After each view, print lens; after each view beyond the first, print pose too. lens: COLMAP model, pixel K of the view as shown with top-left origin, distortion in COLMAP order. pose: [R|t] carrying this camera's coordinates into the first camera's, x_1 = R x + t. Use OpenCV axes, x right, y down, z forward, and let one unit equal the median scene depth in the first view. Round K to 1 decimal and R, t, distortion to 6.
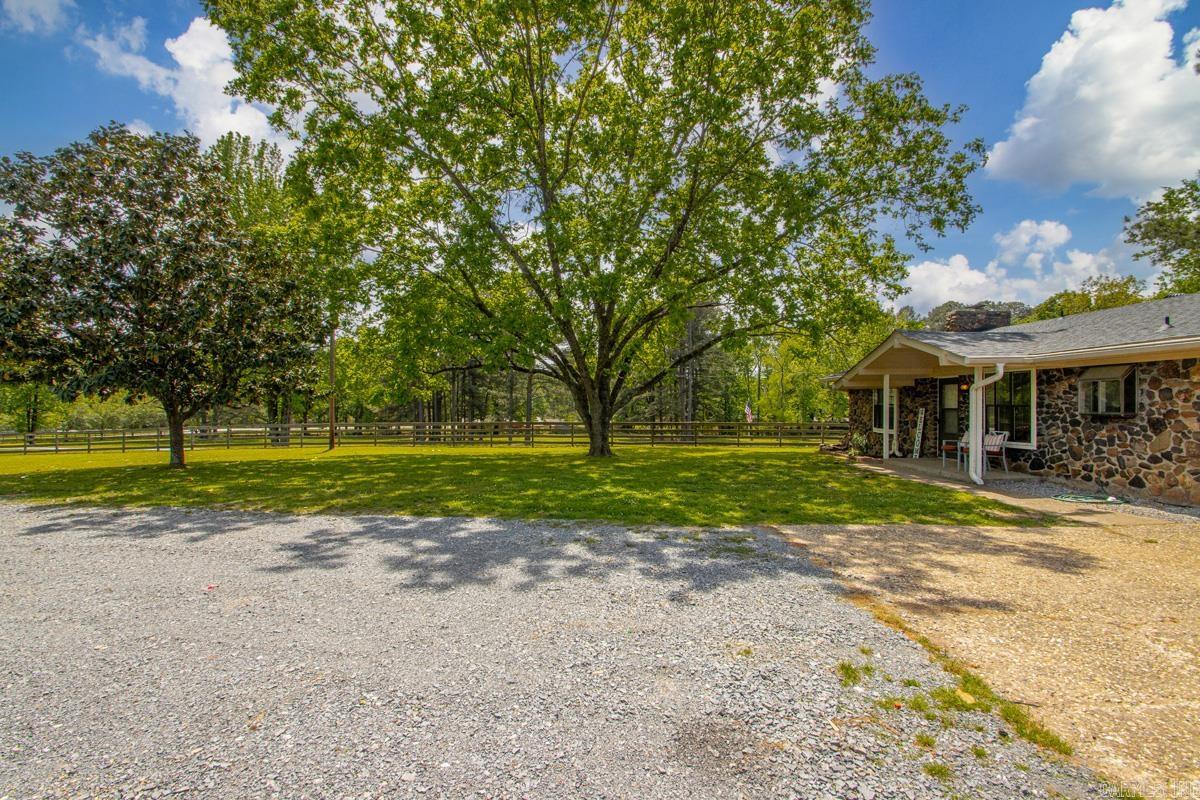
lens RADIAL K [[561.2, 0, 593.5], [0, 561.2, 404.5], [0, 0, 1]] dist [0.028334, -0.024148]
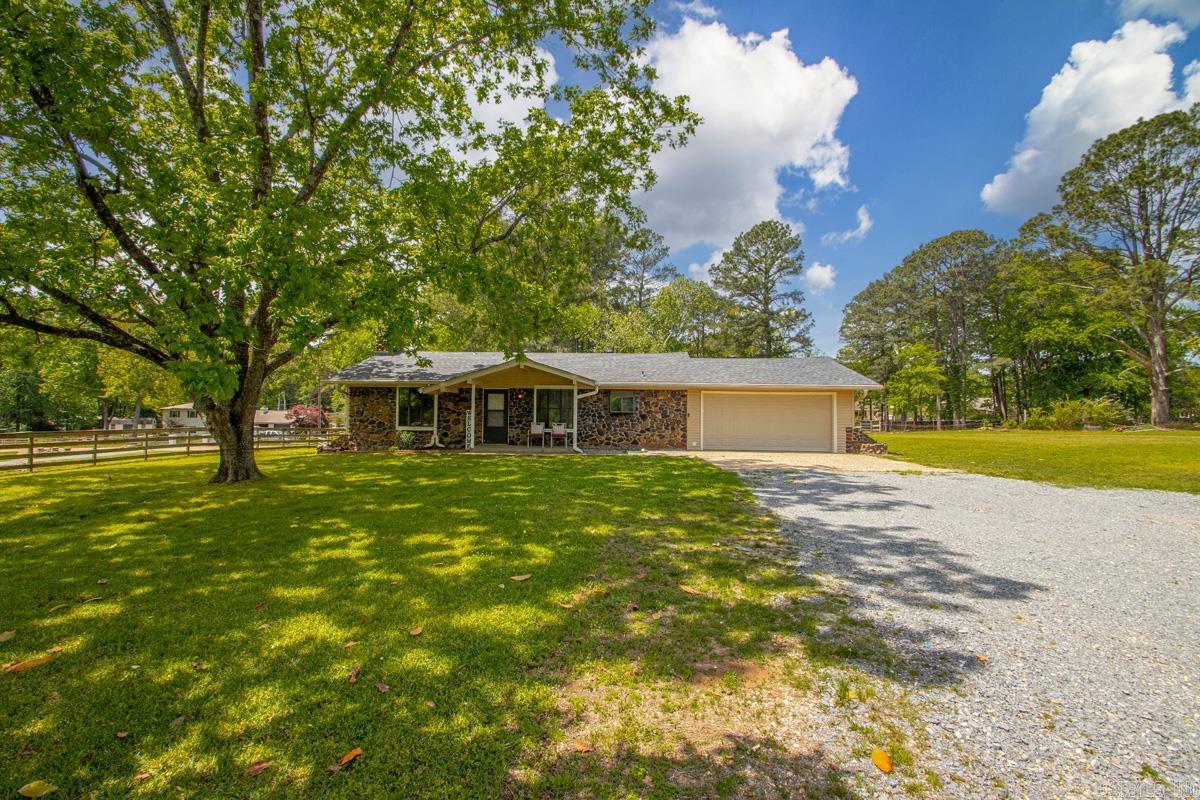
lens RADIAL K [[561.2, 0, 593.5], [0, 561.2, 404.5], [0, 0, 1]] dist [0.028334, -0.024148]
pose [[0.023398, 0.018510, 0.999555, -1.138797], [-0.005636, 0.999815, -0.018383, 0.024219], [-0.999710, -0.005204, 0.023498, 0.964415]]
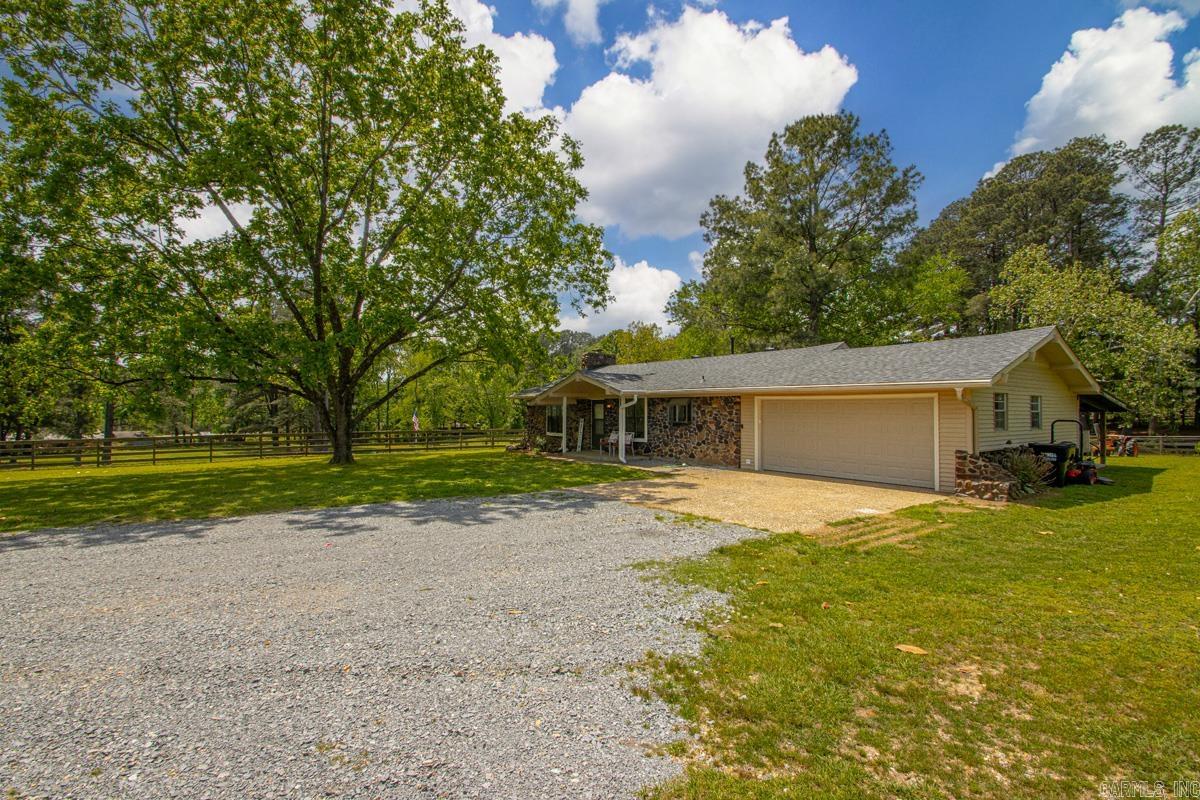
lens RADIAL K [[561.2, 0, 593.5], [0, 561.2, 404.5], [0, 0, 1]] dist [0.028334, -0.024148]
pose [[0.786595, 0.004868, 0.617450, -0.494344], [0.002166, 0.999941, -0.010642, -0.023111], [-0.617465, 0.009708, 0.786538, -0.326464]]
